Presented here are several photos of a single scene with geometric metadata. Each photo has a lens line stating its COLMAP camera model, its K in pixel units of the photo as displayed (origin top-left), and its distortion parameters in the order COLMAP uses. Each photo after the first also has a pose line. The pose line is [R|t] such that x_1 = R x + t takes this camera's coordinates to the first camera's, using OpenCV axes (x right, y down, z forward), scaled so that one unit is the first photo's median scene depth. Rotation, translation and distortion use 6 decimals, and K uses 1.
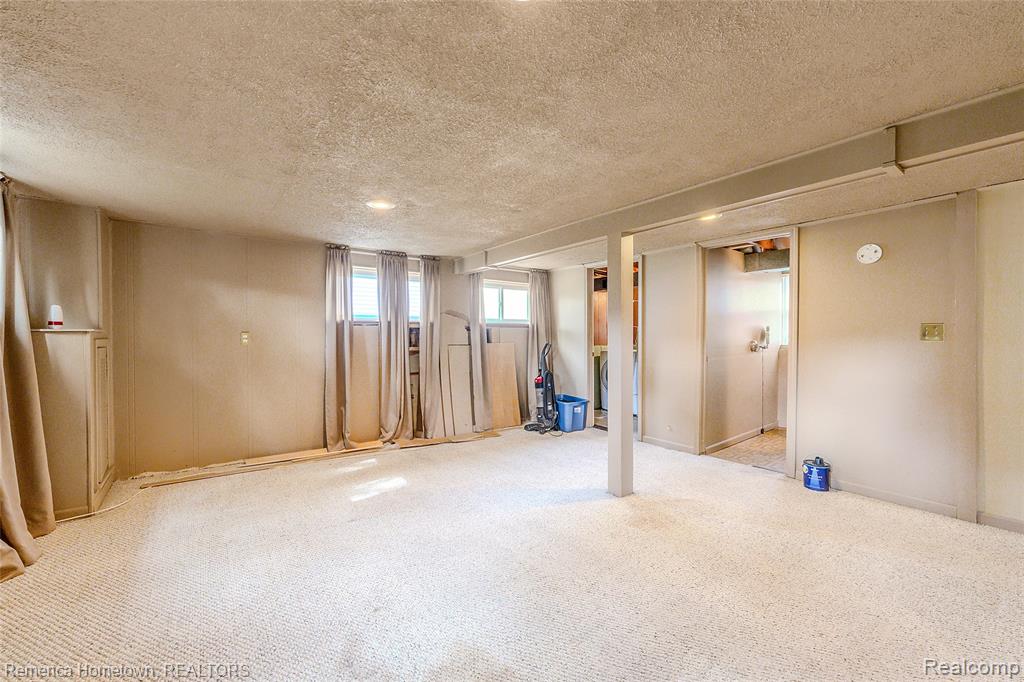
lens RADIAL K [[417.9, 0, 511.3], [0, 417.9, 342.0], [0, 0, 1]] dist [0.006376, 0.000237]
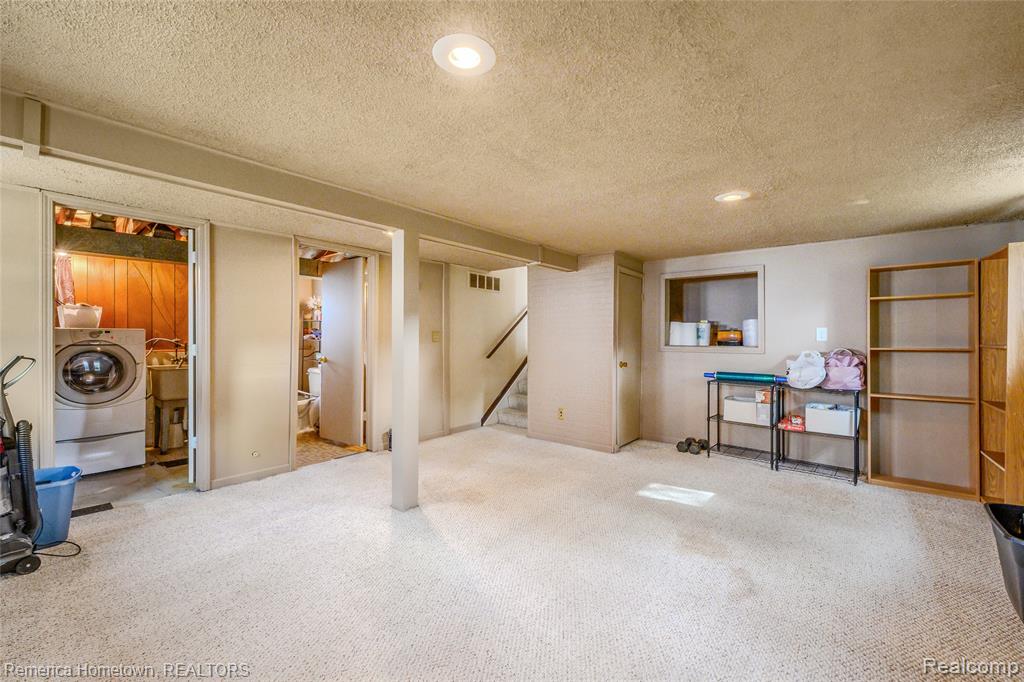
lens RADIAL K [[417.9, 0, 511.3], [0, 417.9, 342.0], [0, 0, 1]] dist [0.006376, 0.000237]
pose [[-0.256075, -0.005329, 0.966642, -0.748007], [0.003210, 0.999975, 0.006363, -0.017630], [-0.966652, 0.004732, -0.256051, 1.050890]]
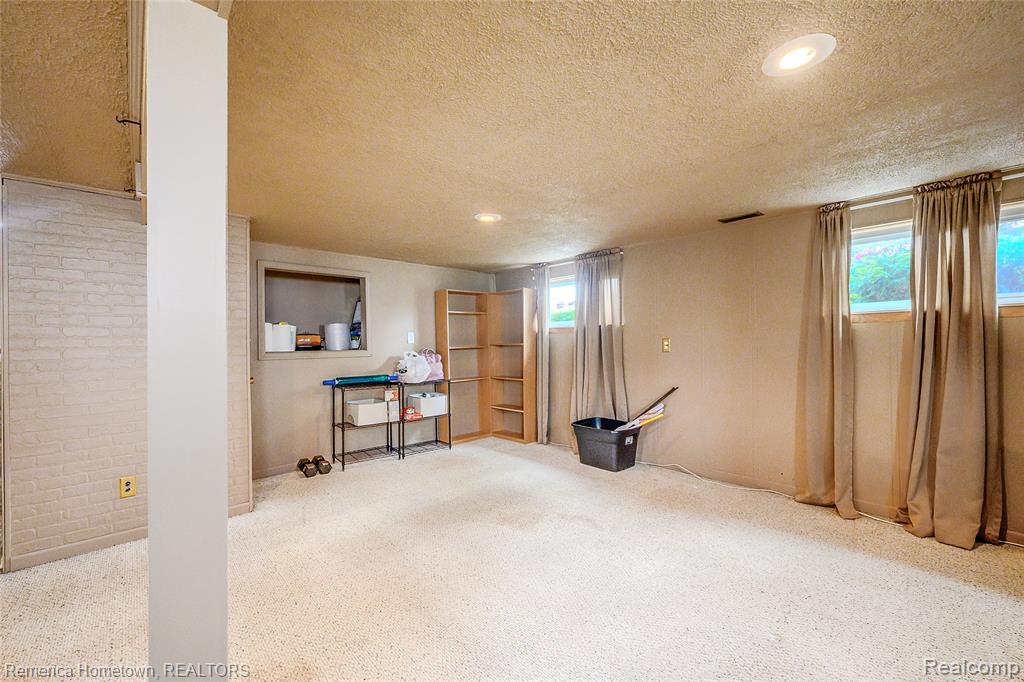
lens RADIAL K [[417.9, 0, 511.3], [0, 417.9, 342.0], [0, 0, 1]] dist [0.006376, 0.000237]
pose [[-0.991607, 0.014120, -0.128518, 0.085664], [0.012949, 0.999867, 0.009938, -0.026203], [0.128641, 0.008190, -0.991657, 1.417405]]
